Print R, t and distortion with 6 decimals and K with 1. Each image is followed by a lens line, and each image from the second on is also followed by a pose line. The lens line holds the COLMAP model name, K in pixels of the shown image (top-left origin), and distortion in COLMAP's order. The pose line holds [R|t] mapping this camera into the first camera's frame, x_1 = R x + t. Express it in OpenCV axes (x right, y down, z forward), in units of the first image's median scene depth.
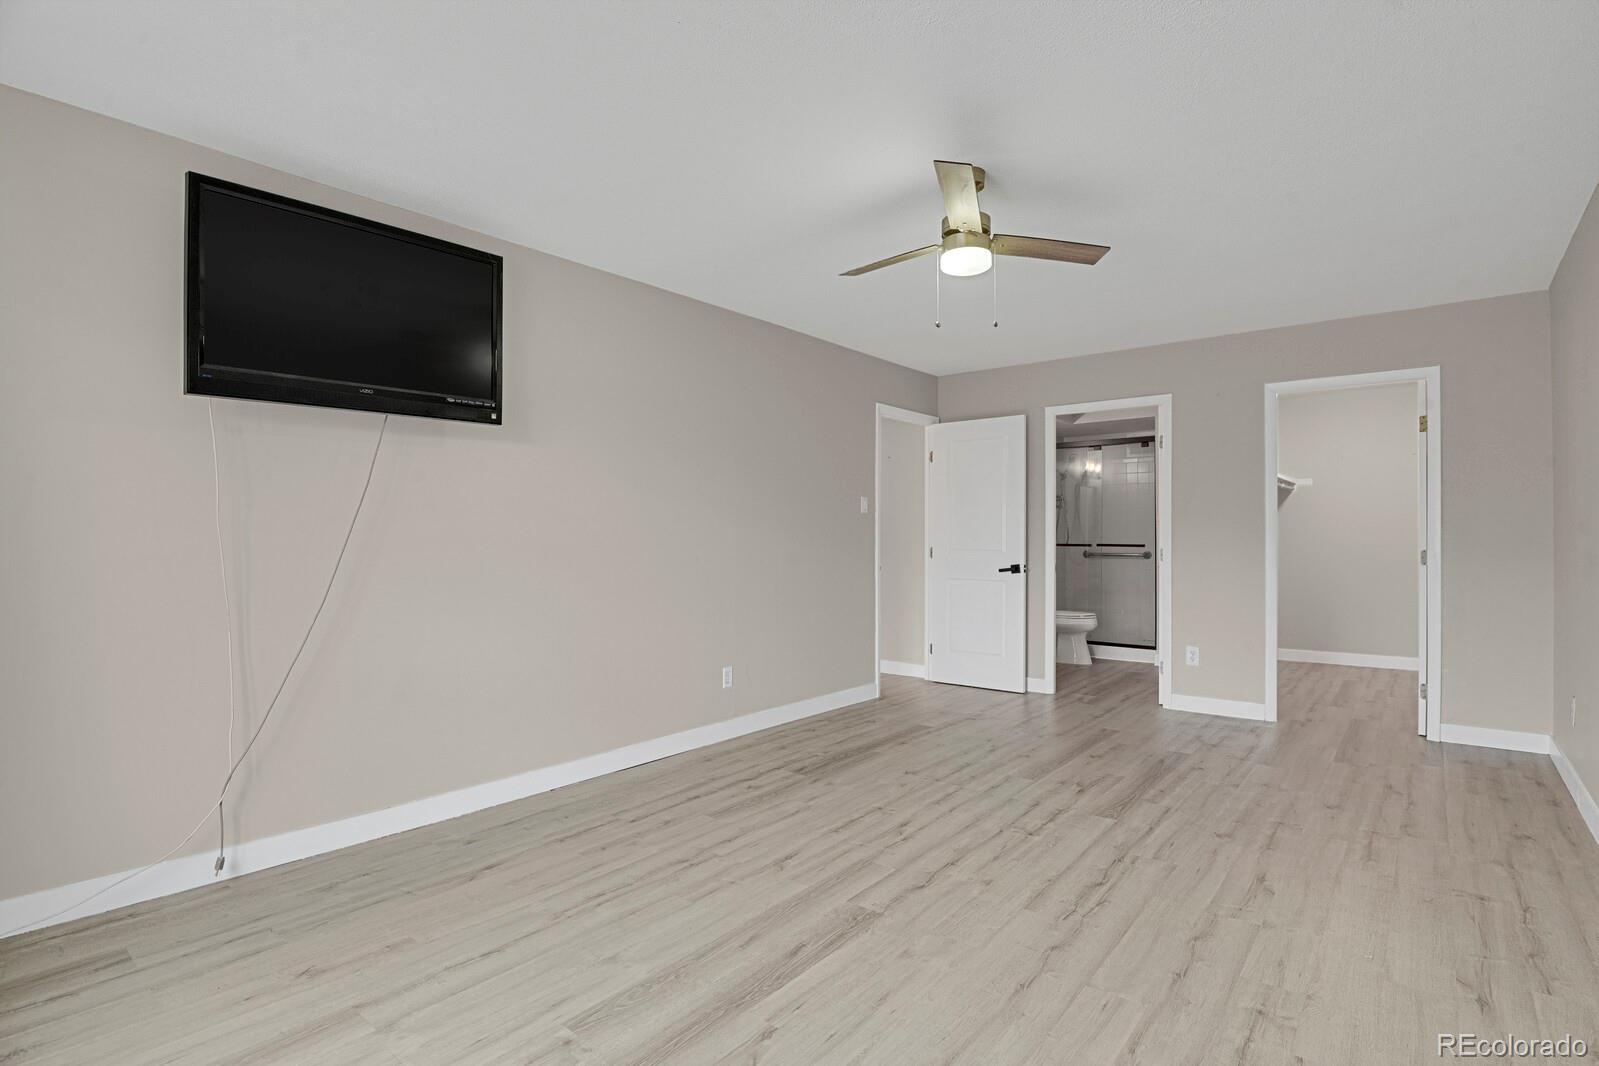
lens RADIAL K [[785.0, 0, 802.0], [0, 785.0, 540.4], [0, 0, 1]] dist [-0.020940, -0.003927]
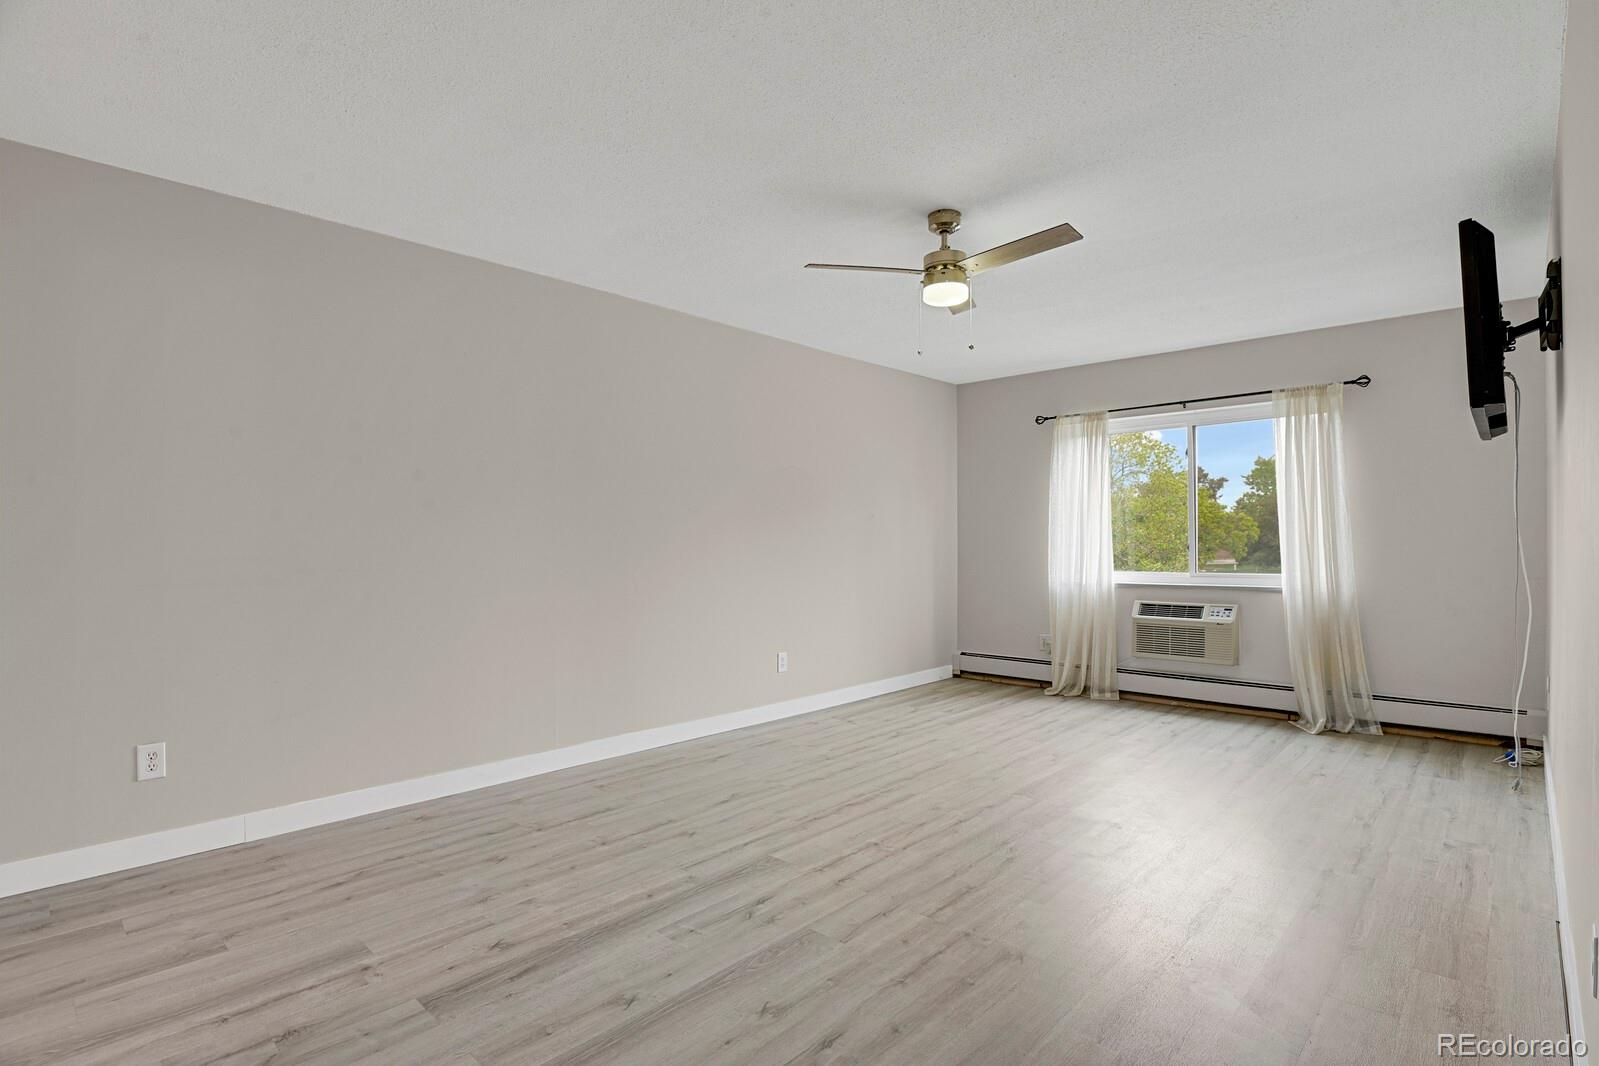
lens RADIAL K [[777.6, 0, 805.4], [0, 777.6, 534.7], [0, 0, 1]] dist [-0.006399, -0.000769]
pose [[-0.997785, 0.002928, 0.066458, 0.318159], [0.002536, 0.999979, -0.005986, -0.005469], [-0.066474, -0.005804, -0.997771, 1.998403]]
